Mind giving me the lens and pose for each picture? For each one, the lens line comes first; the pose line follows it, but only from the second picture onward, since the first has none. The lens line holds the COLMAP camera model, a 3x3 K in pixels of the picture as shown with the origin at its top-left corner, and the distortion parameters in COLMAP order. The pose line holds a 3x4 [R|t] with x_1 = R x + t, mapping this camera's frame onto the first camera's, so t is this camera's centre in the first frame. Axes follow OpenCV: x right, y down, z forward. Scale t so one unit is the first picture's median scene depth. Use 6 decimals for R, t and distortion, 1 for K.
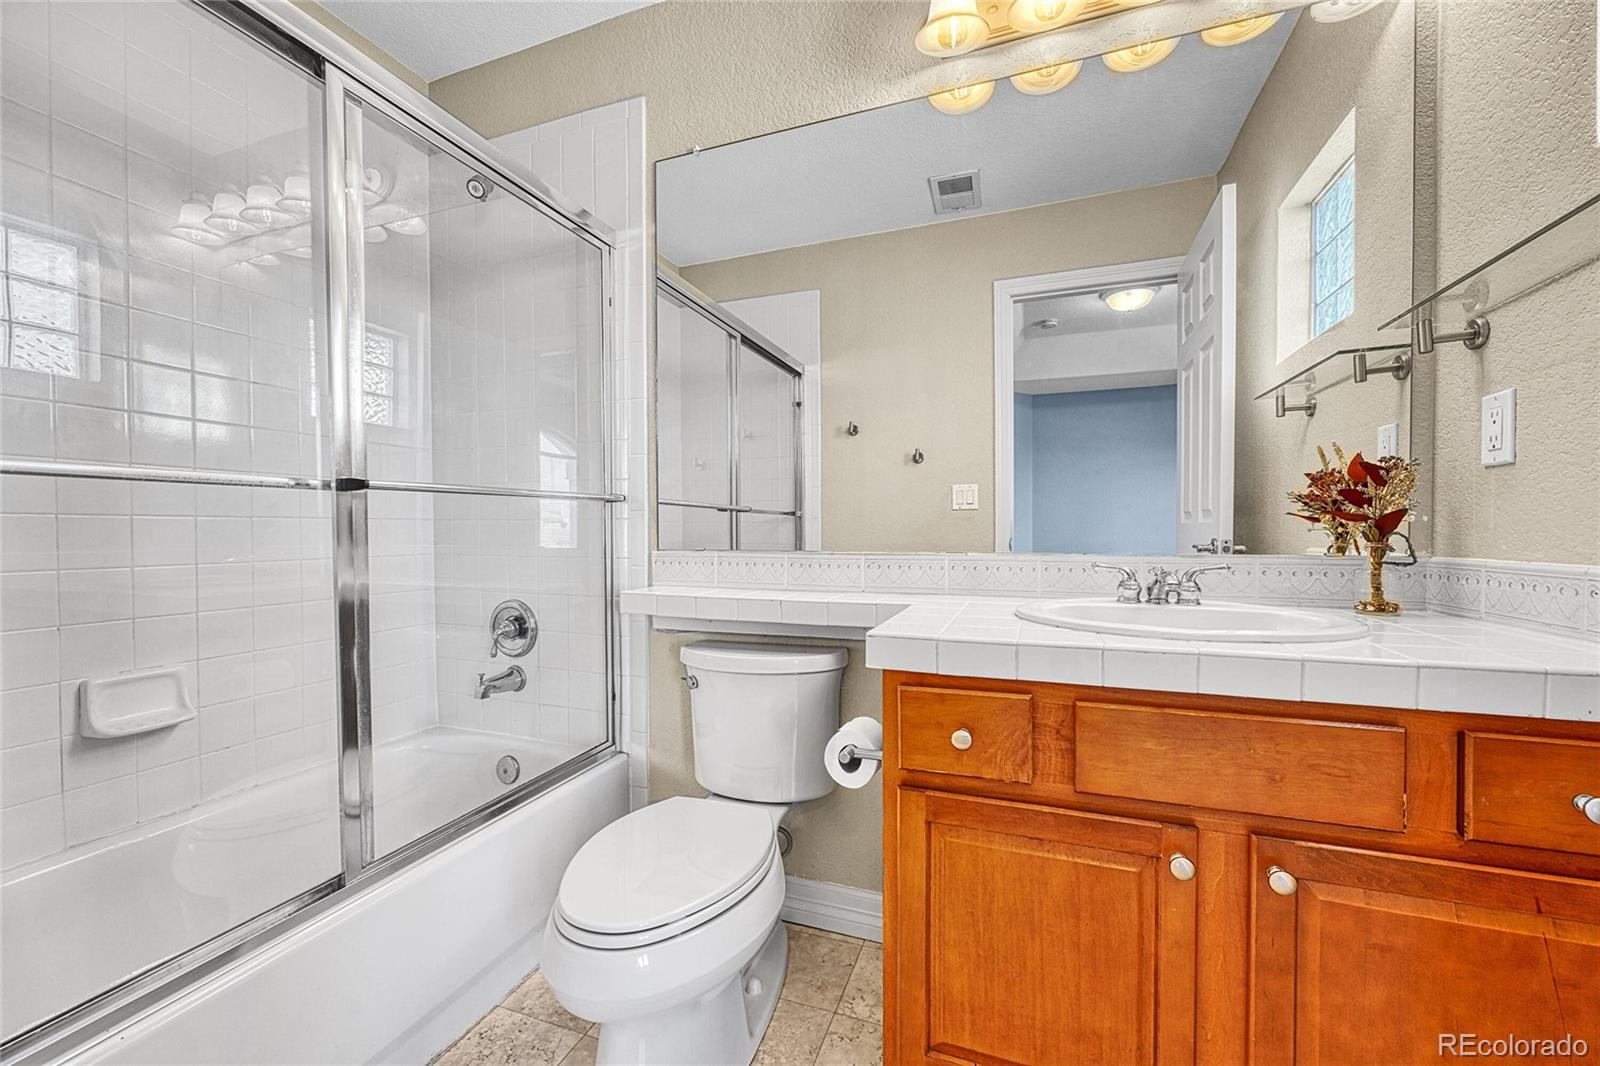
lens RADIAL K [[634.8, 0, 795.1], [0, 634.8, 540.7], [0, 0, 1]] dist [0.002360, 0.000153]
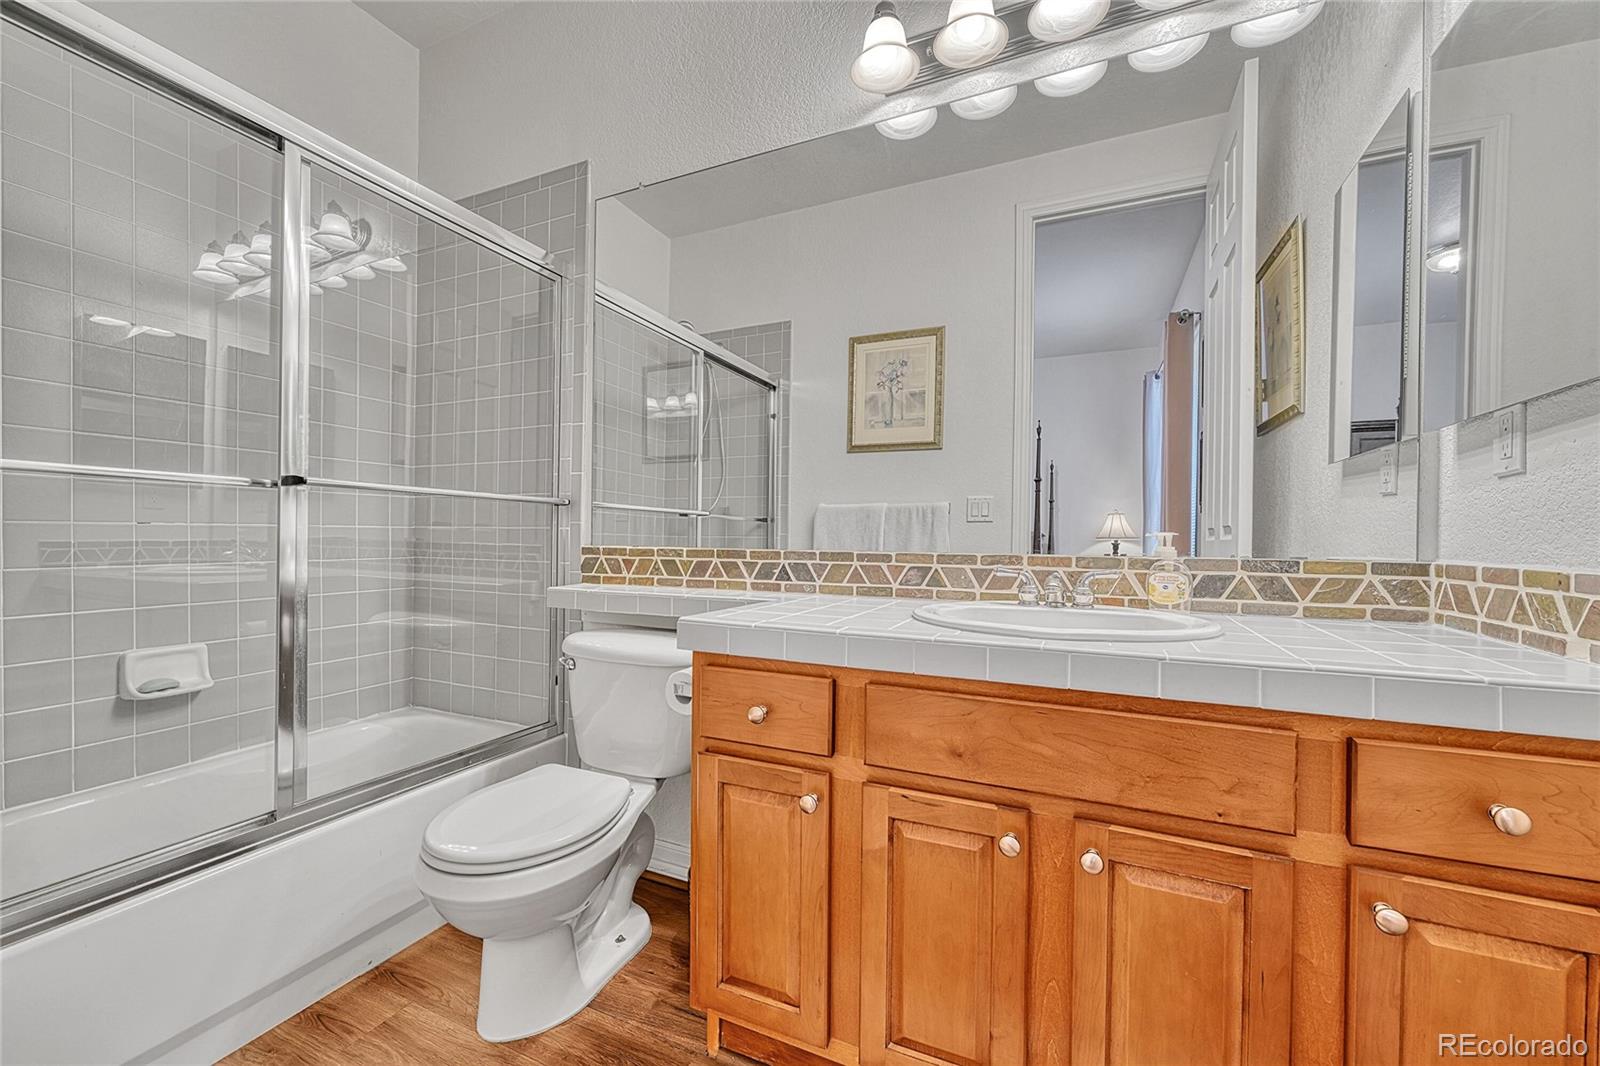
lens RADIAL K [[634.8, 0, 795.1], [0, 634.8, 540.7], [0, 0, 1]] dist [0.002360, 0.000153]
pose [[0.996648, 0.012459, -0.080860, 0.242242], [-0.013046, 0.999892, -0.006728, 0.003032], [0.080768, 0.007760, 0.996703, -0.085490]]
